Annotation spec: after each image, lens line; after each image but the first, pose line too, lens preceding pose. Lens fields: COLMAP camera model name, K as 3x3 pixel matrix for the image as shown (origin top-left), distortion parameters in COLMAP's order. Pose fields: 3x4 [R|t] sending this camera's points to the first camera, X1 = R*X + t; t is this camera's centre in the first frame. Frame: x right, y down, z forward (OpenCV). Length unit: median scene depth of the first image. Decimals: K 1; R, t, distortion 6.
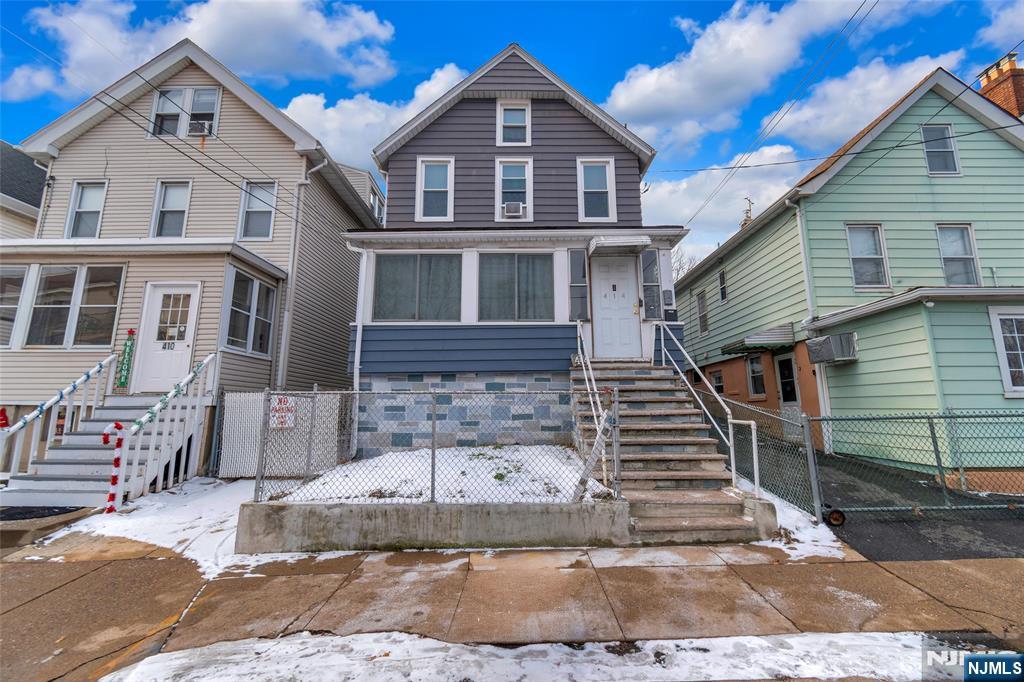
lens RADIAL K [[446.1, 0, 513.2], [0, 446.1, 325.3], [0, 0, 1]] dist [0.001806, -0.000238]
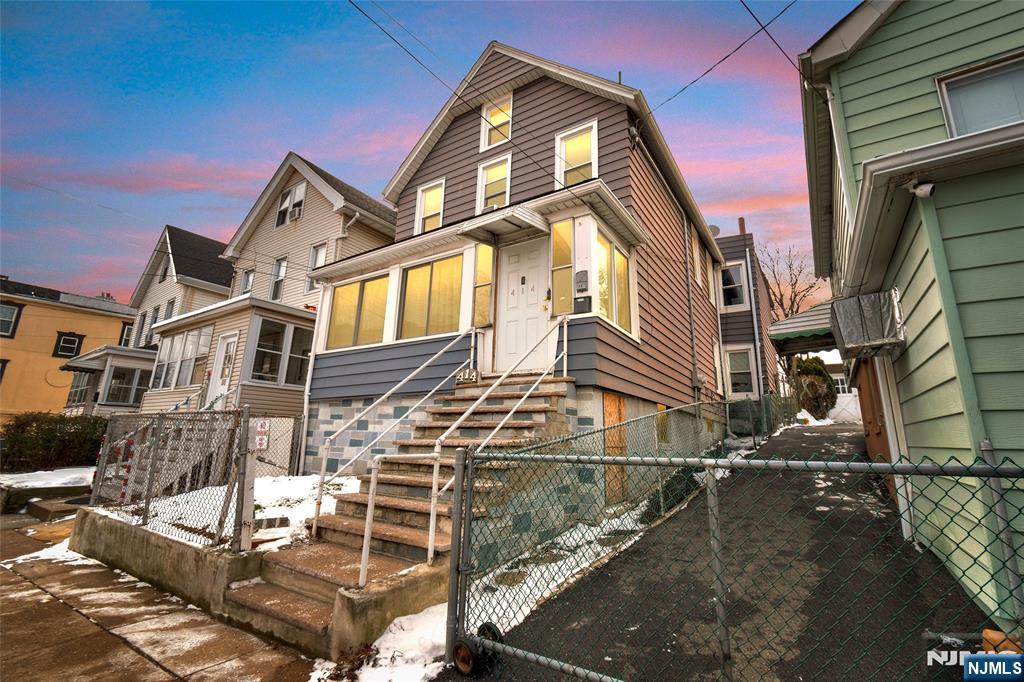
lens RADIAL K [[446.1, 0, 513.2], [0, 446.1, 325.3], [0, 0, 1]] dist [0.001806, -0.000238]
pose [[0.835814, -0.116395, -0.536533, 0.650398], [0.078608, 0.992570, -0.092873, 0.067360], [0.543356, 0.035449, 0.838753, 0.358328]]
